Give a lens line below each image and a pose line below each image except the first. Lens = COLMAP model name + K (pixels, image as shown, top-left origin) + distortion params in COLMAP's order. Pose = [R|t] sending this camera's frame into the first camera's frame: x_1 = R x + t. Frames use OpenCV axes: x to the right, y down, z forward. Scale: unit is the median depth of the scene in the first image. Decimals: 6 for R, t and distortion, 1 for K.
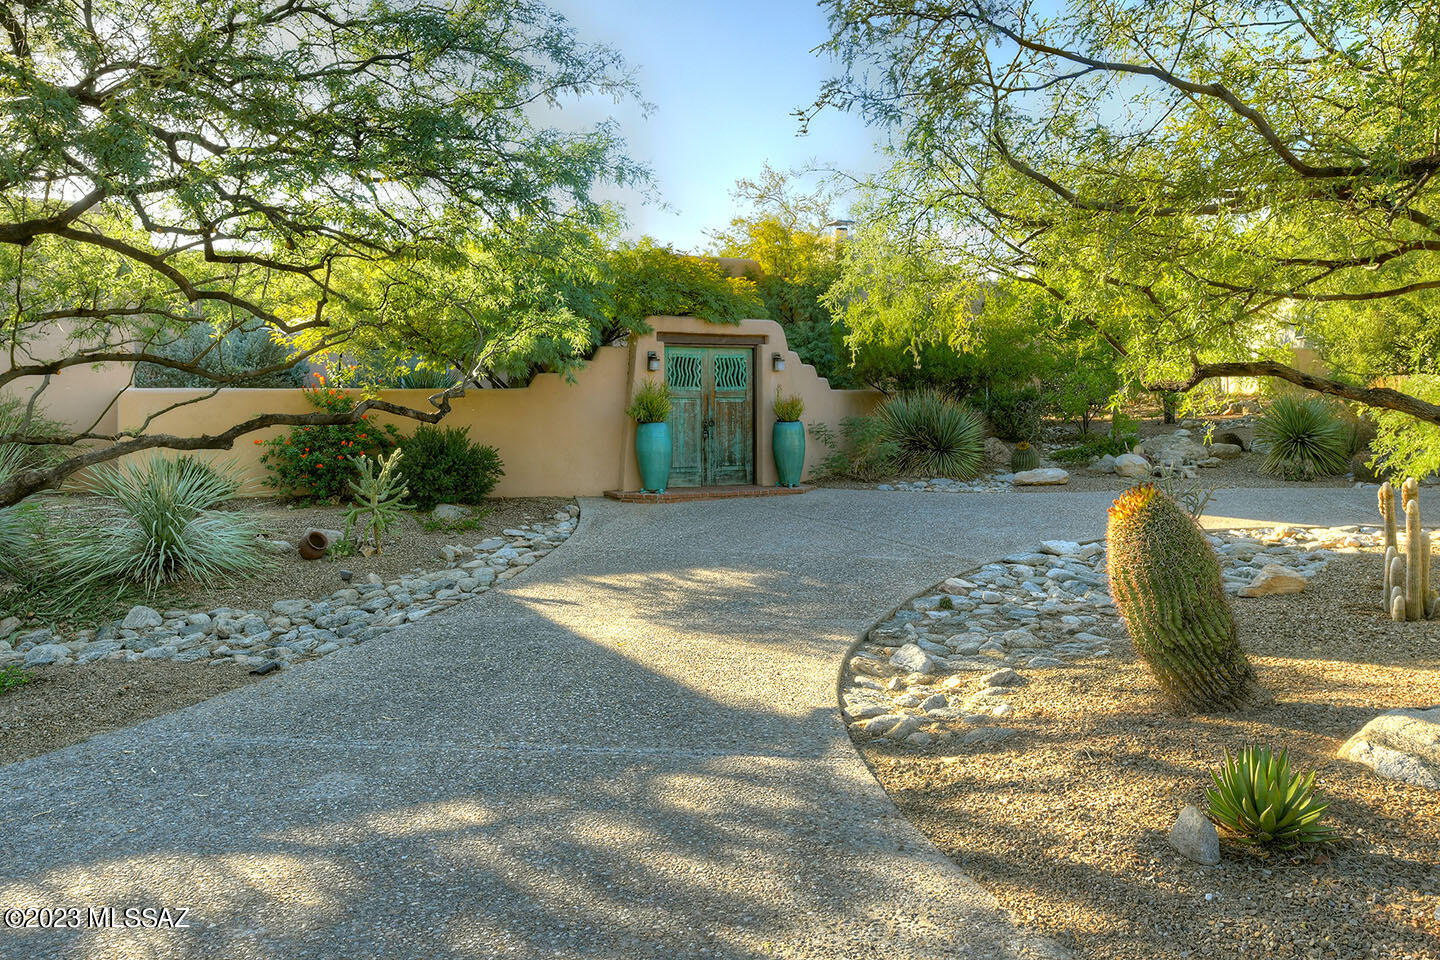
lens RADIAL K [[998.3, 0, 720.0], [0, 998.3, 480.0], [0, 0, 1]] dist [0.000979, 0.000003]
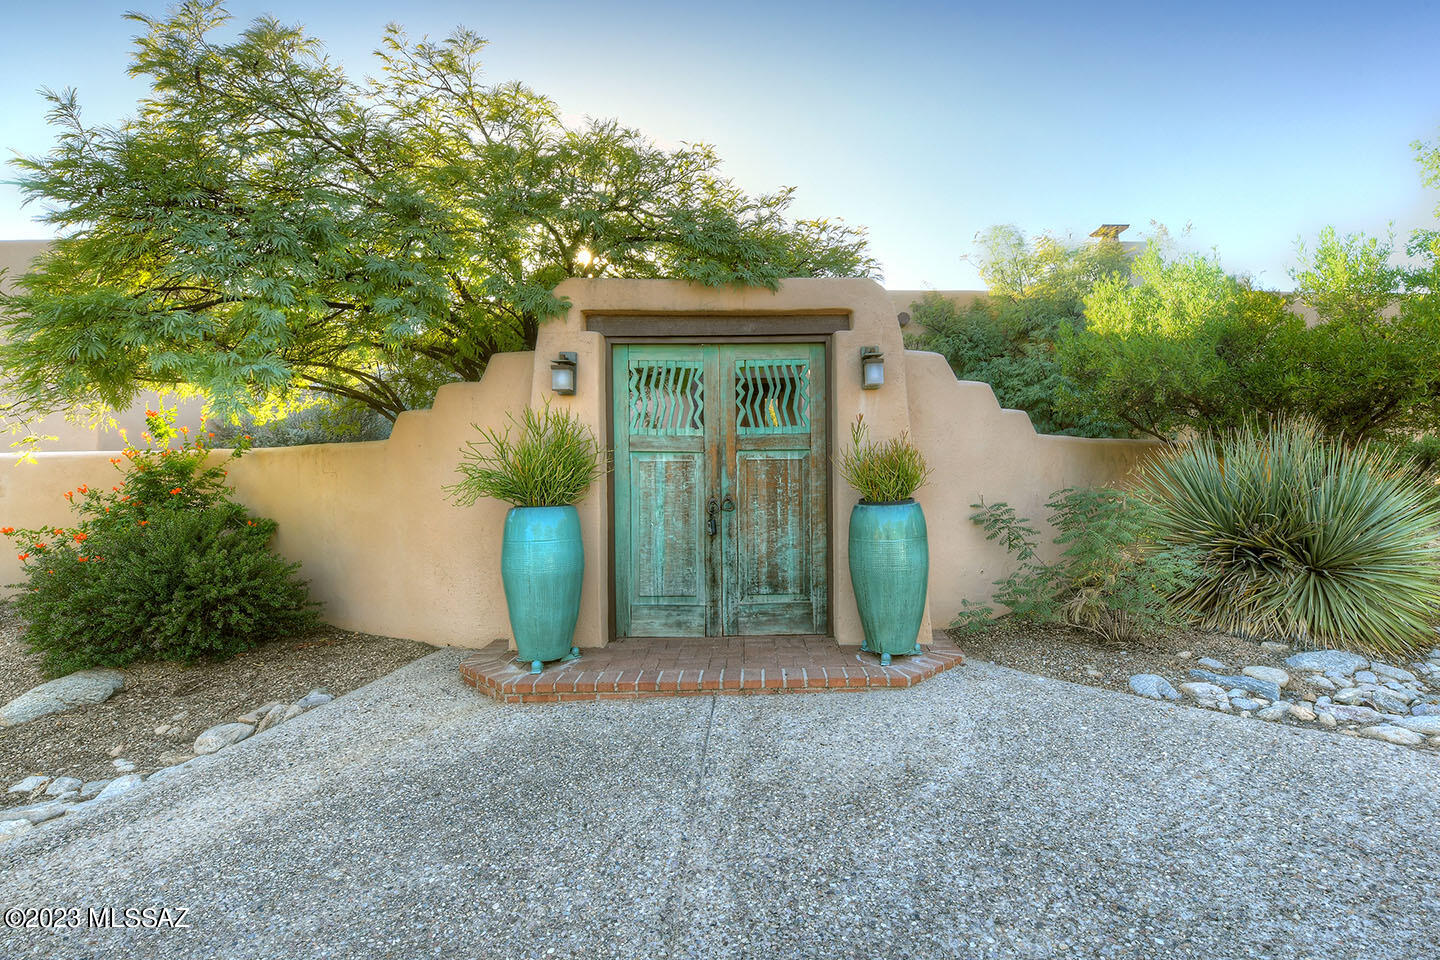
lens RADIAL K [[710.4, 0, 720.4], [0, 710.4, 495.2], [0, 0, 1]] dist [-0.001855, -0.000164]
pose [[0.913582, 0.006112, -0.406608, 0.123914], [-0.022272, 0.999138, -0.035021, -0.048705], [0.406043, 0.041051, 0.912931, 0.682312]]
